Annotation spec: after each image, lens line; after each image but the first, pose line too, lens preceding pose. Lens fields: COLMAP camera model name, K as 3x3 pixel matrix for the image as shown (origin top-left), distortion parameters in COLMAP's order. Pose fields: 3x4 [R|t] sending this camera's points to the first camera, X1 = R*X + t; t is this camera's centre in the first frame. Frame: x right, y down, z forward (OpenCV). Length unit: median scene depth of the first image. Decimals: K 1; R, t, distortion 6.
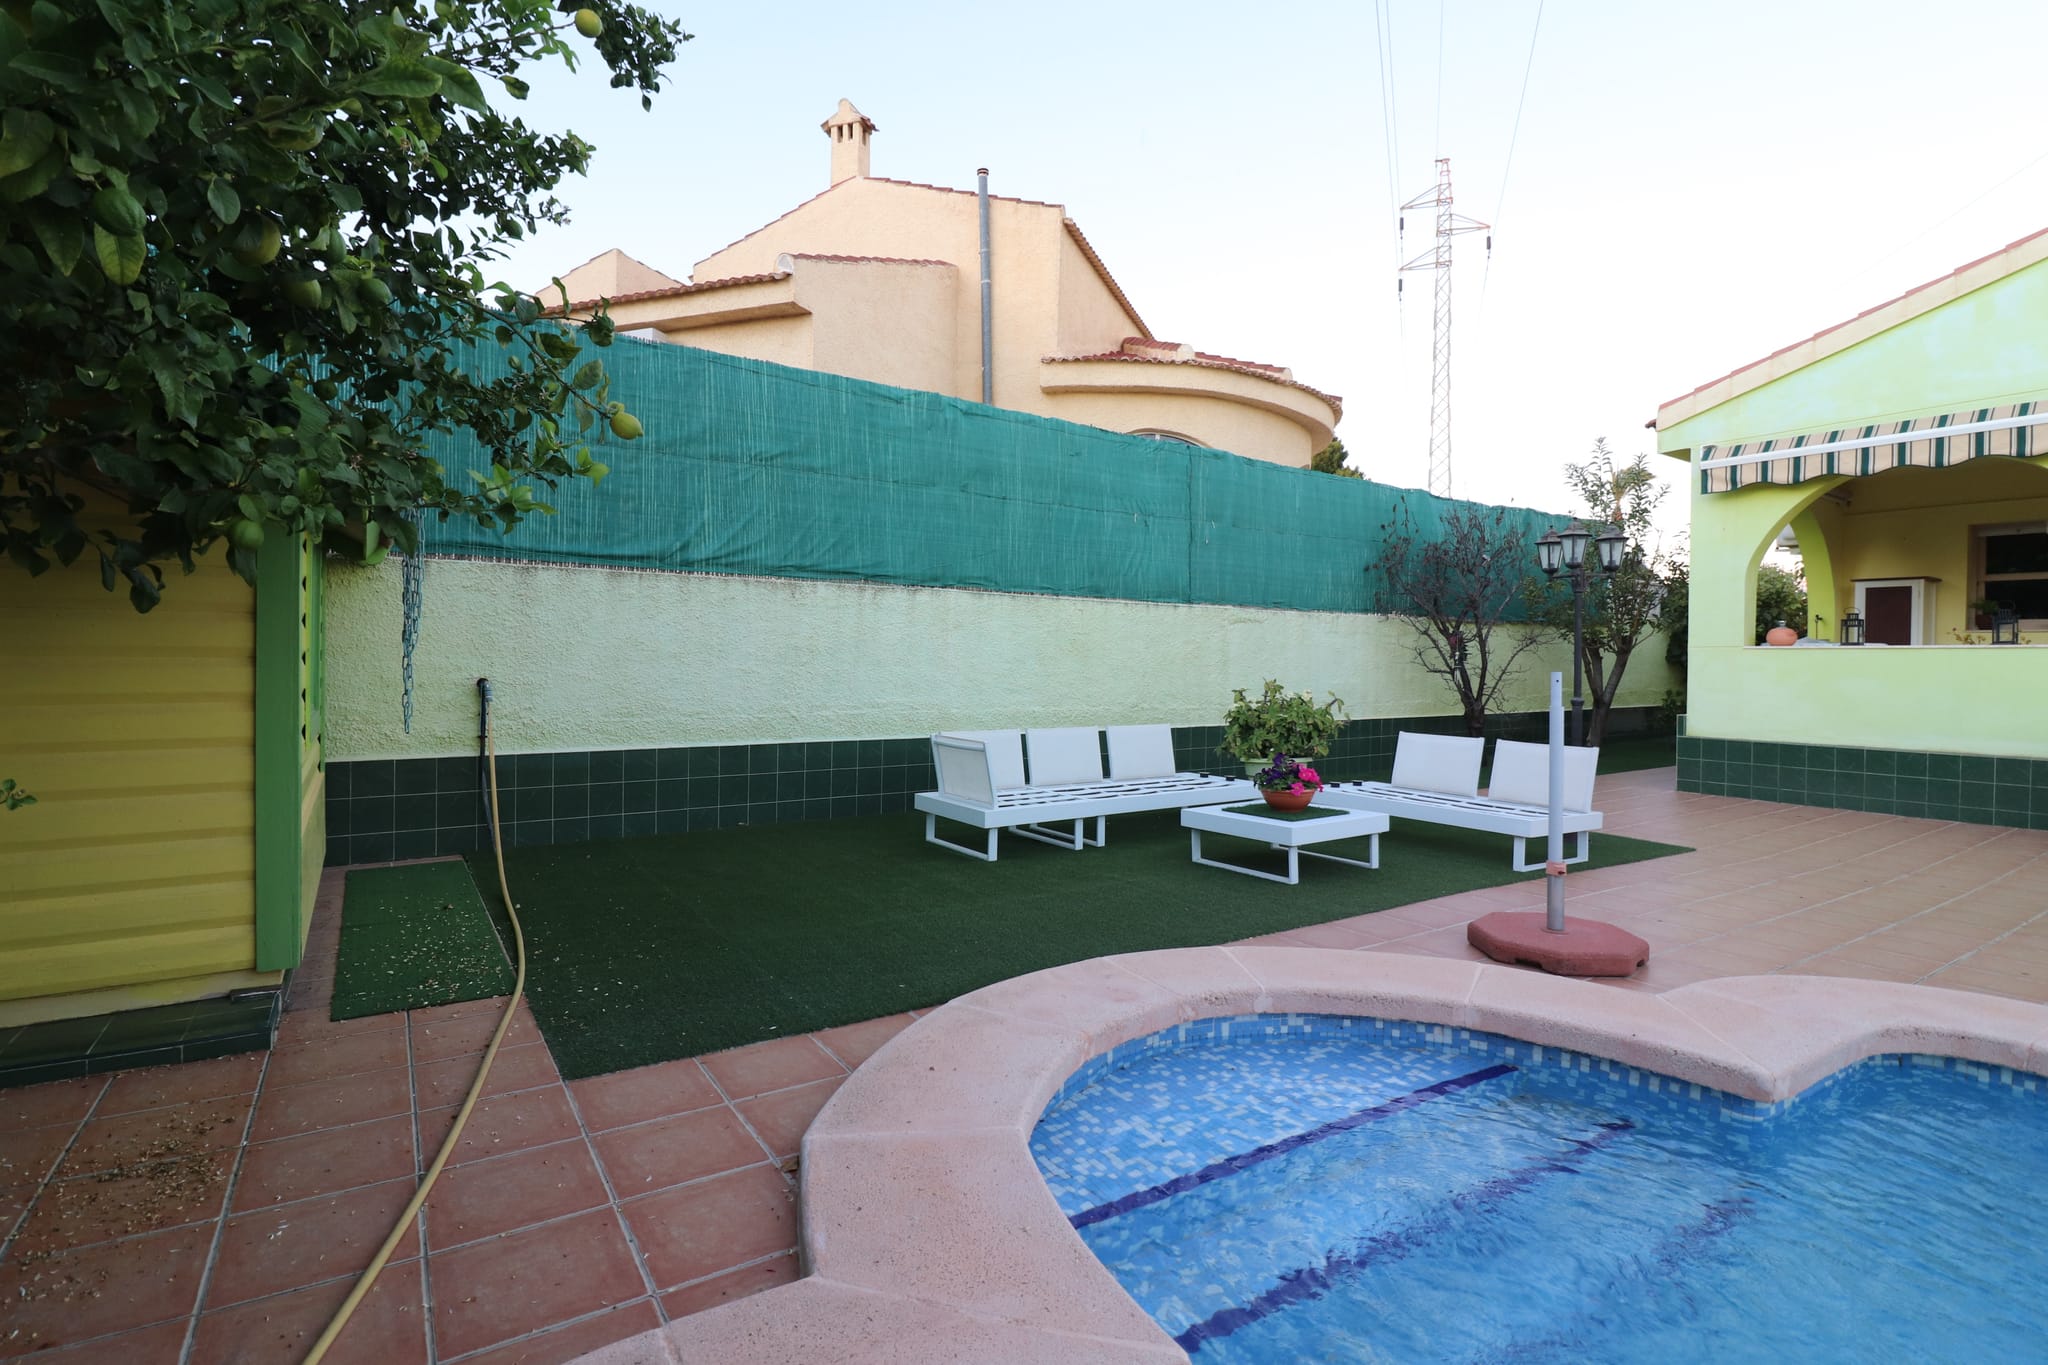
lens RADIAL K [[964.0, 0, 1027.6], [0, 964.0, 670.5], [0, 0, 1]] dist [-0.025687, -0.000297]
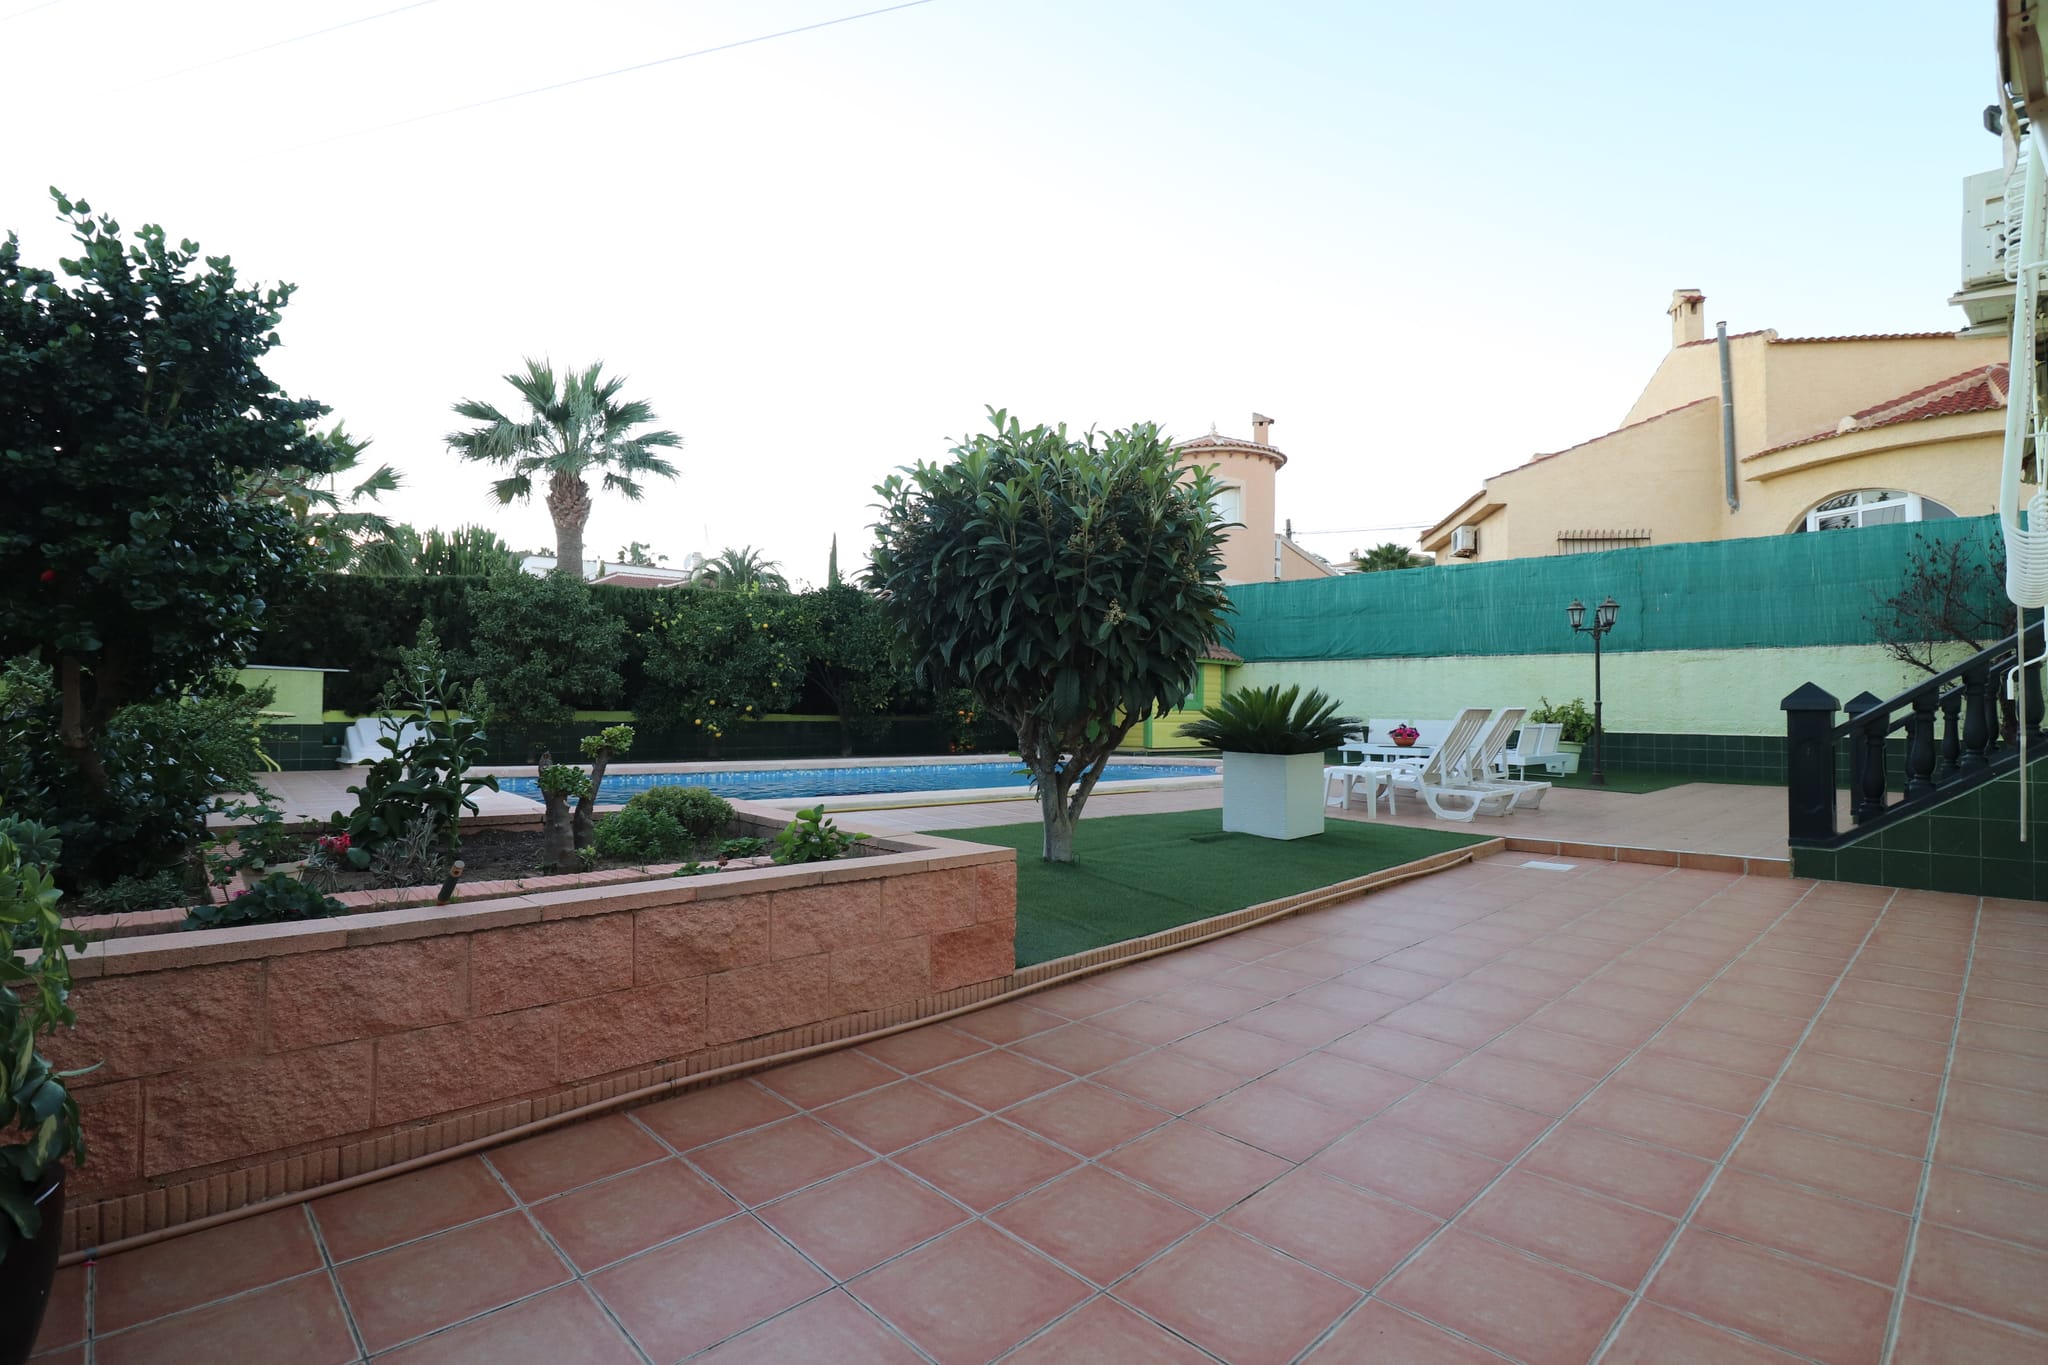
lens RADIAL K [[964.0, 0, 1022.7], [0, 964.0, 686.2], [0, 0, 1]] dist [-0.025687, -0.000297]
pose [[0.170856, -0.032526, -0.984759, 1.724355], [-0.020365, 0.999125, -0.036533, 0.068776], [0.985086, 0.026296, 0.170044, -0.238640]]
